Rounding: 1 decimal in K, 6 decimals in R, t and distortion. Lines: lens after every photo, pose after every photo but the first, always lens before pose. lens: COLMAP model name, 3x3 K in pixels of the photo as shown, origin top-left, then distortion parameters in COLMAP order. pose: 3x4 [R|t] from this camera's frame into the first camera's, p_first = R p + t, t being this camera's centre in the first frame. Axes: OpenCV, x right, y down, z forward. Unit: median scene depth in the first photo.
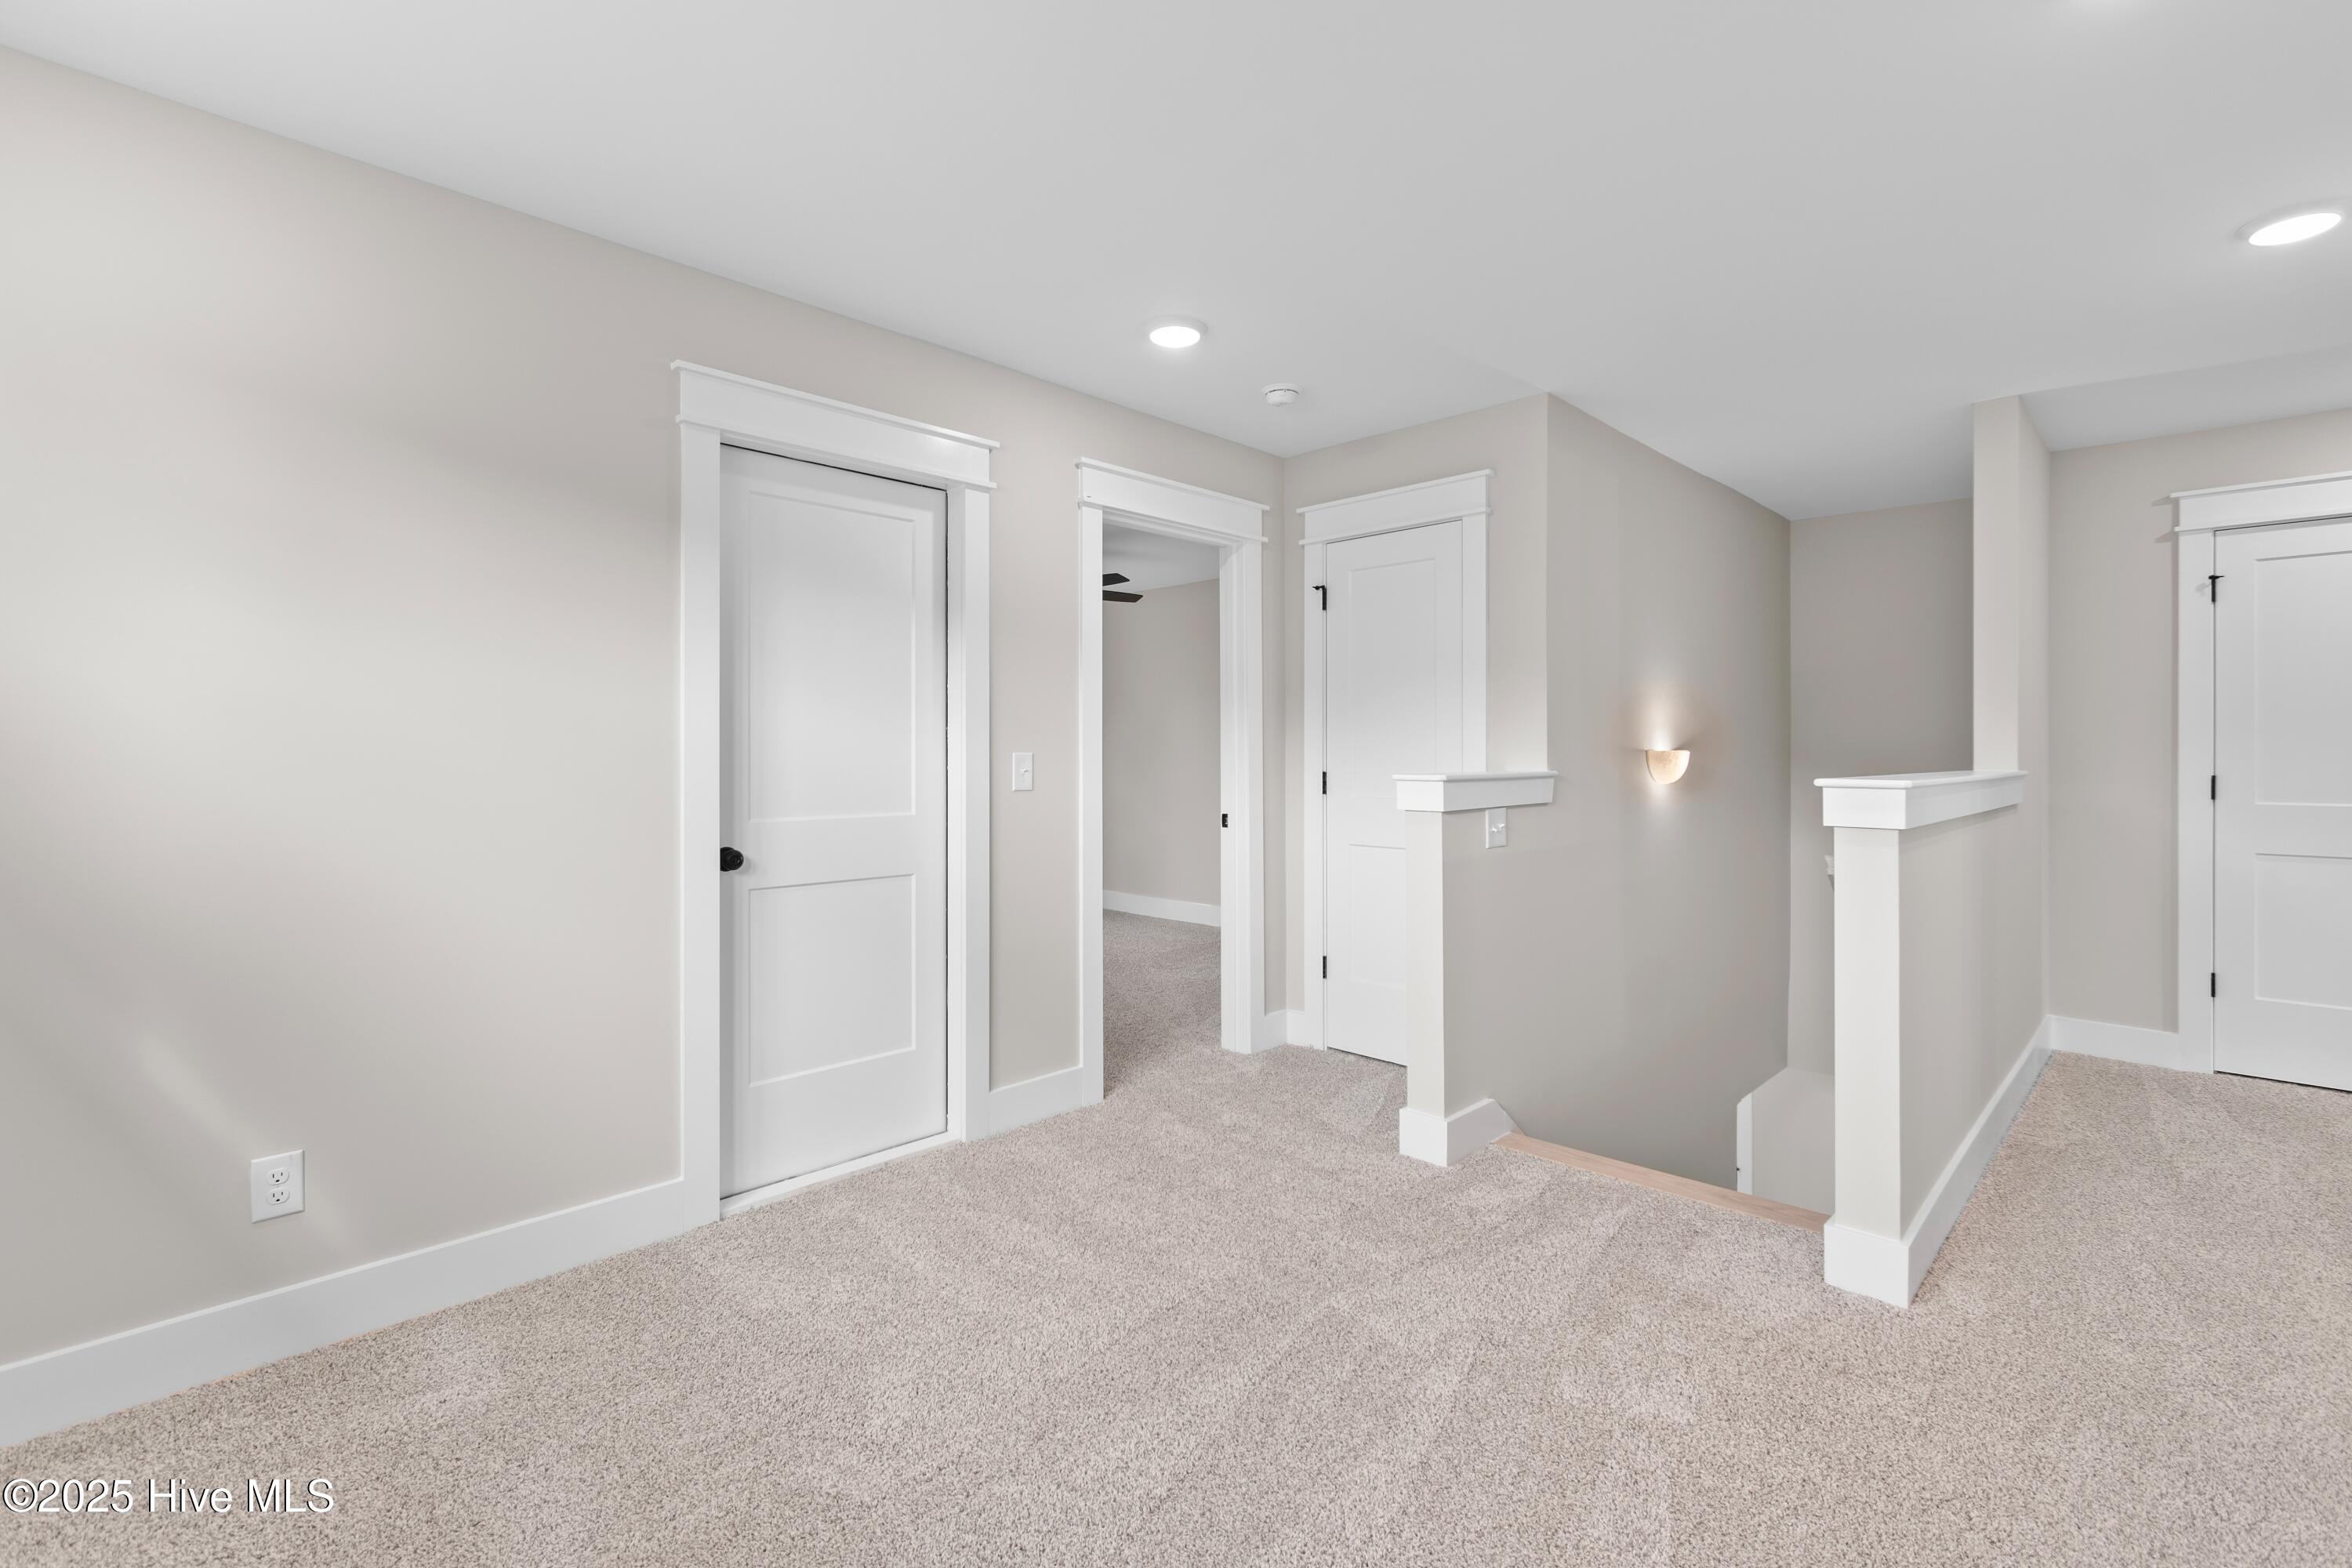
lens RADIAL K [[1045.4, 0, 1173.1], [0, 1045.4, 757.7], [0, 0, 1]] dist [0.015373, -0.008776]
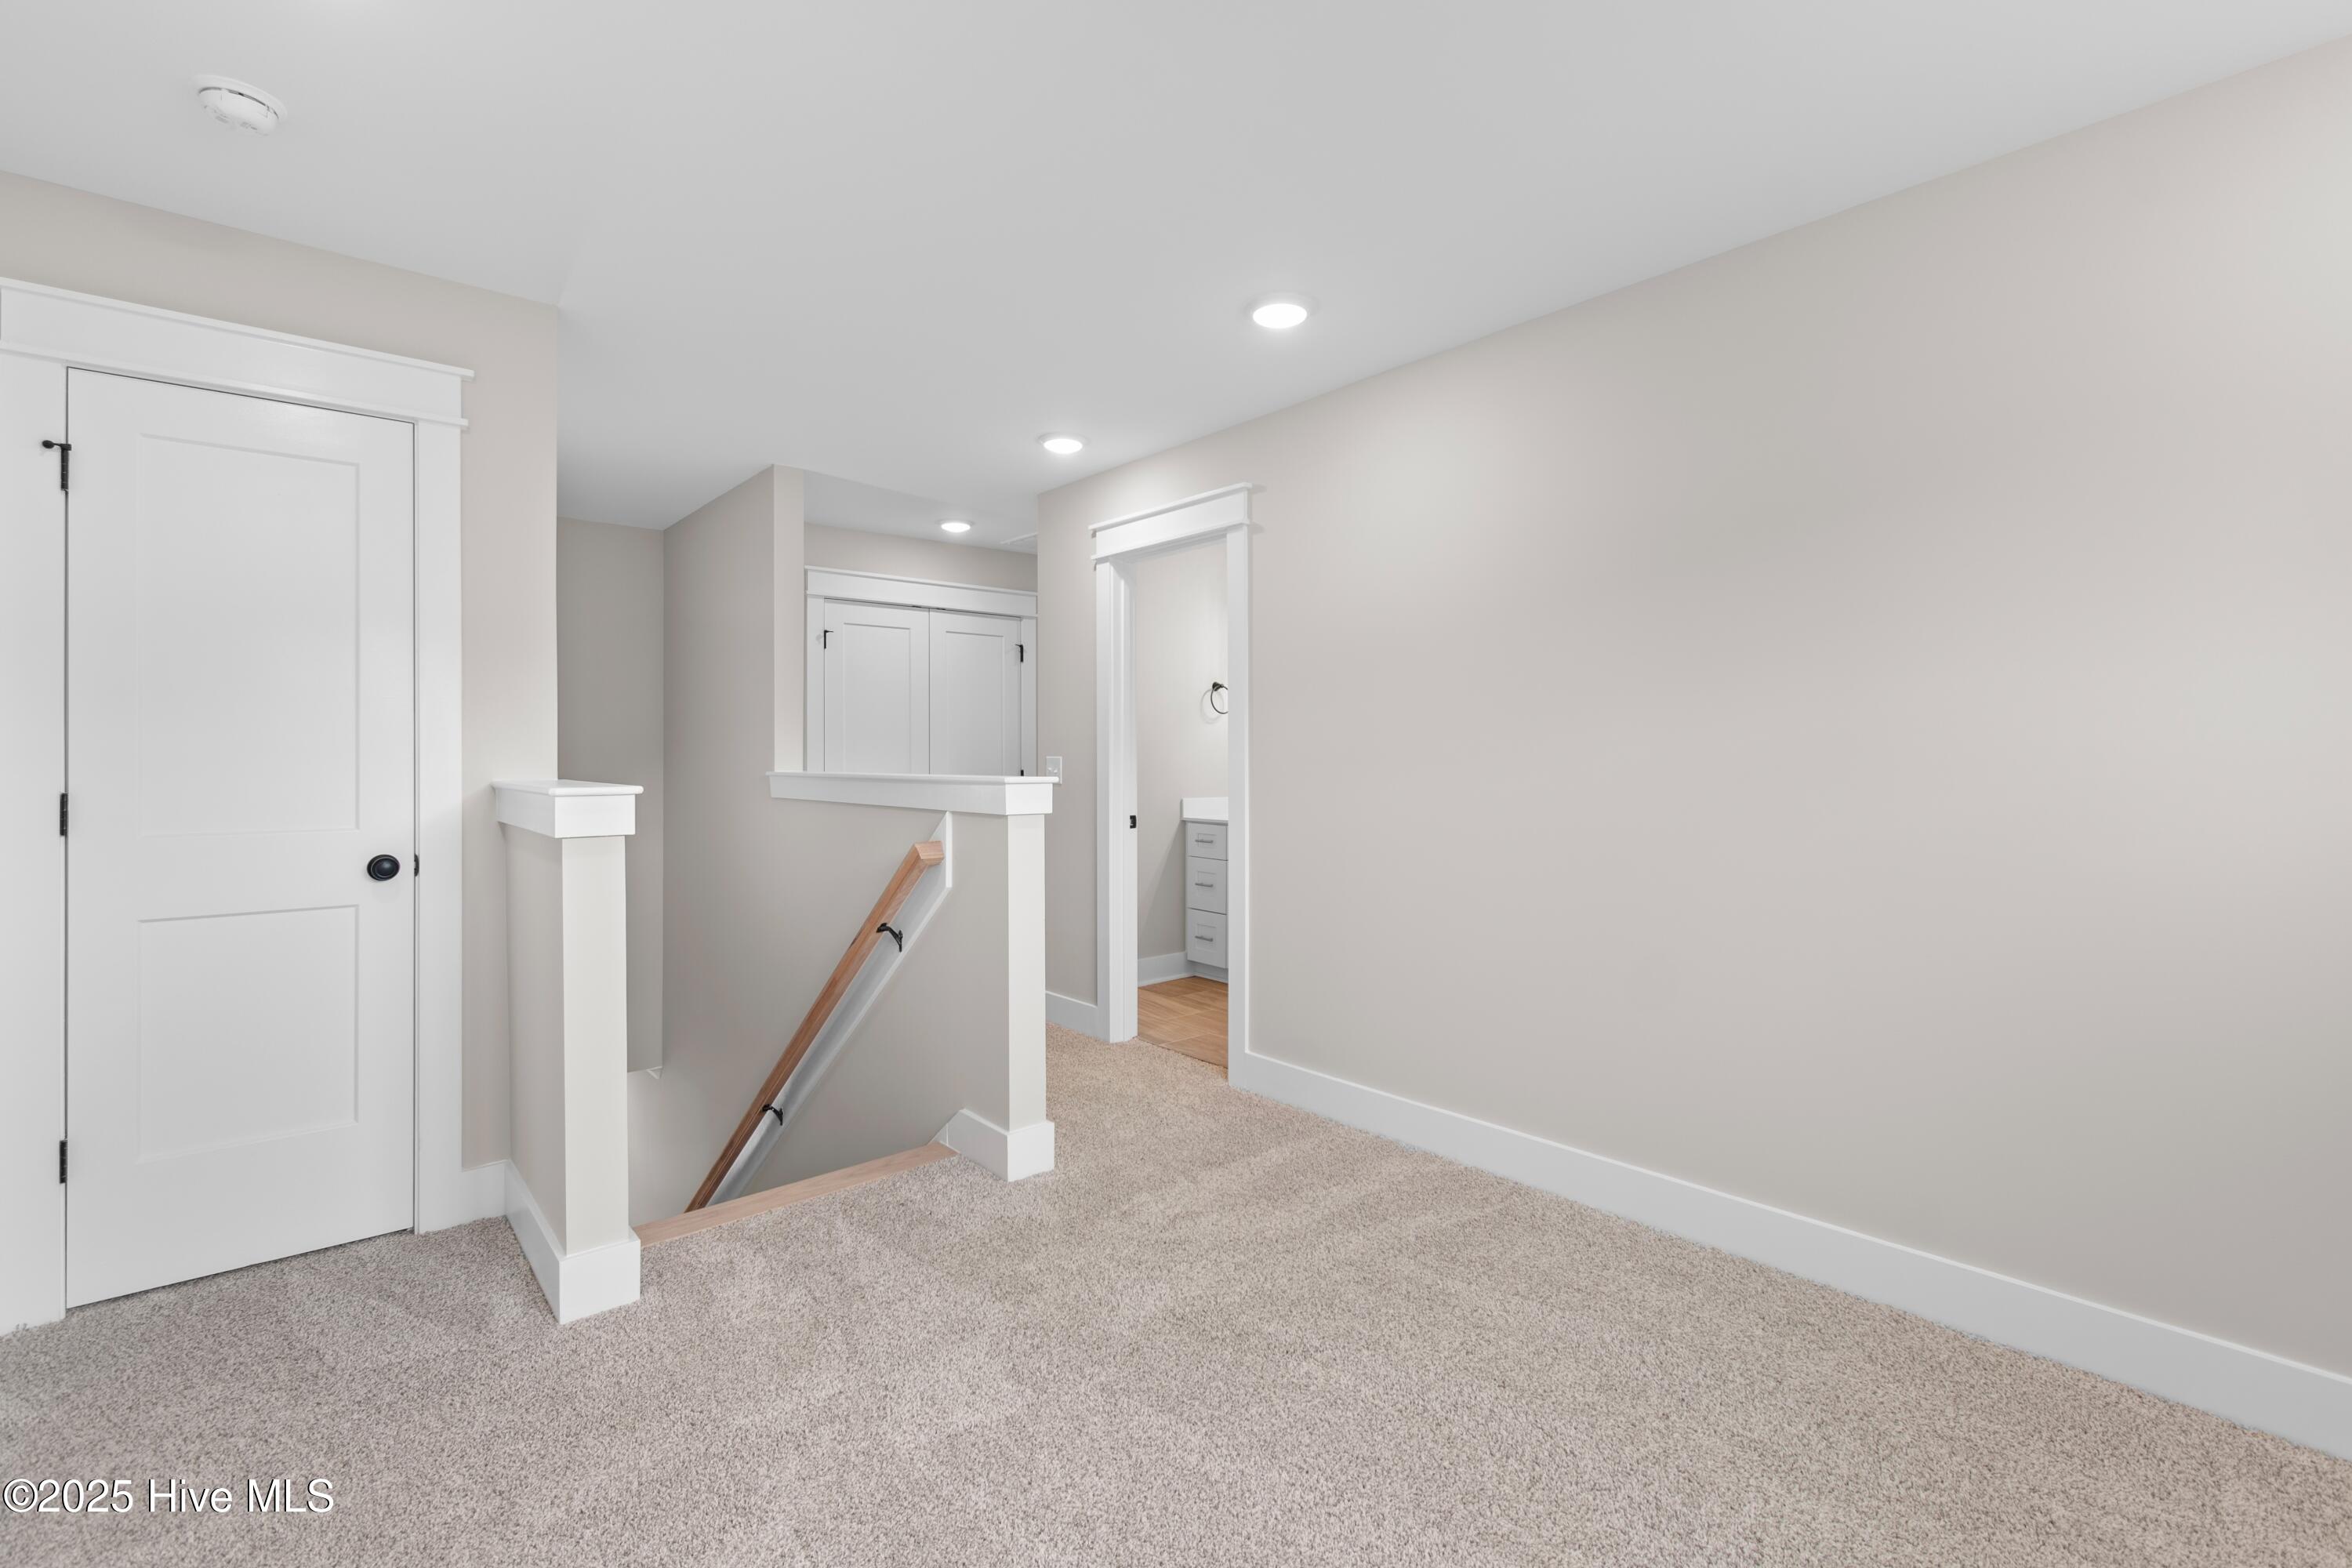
lens RADIAL K [[1045.4, 0, 1173.1], [0, 1045.4, 757.7], [0, 0, 1]] dist [0.015373, -0.008776]
pose [[0.081054, -0.002390, 0.996707, -0.386758], [0.002738, 0.999994, 0.002175, -0.005181], [-0.996706, 0.002553, 0.081061, 0.447705]]
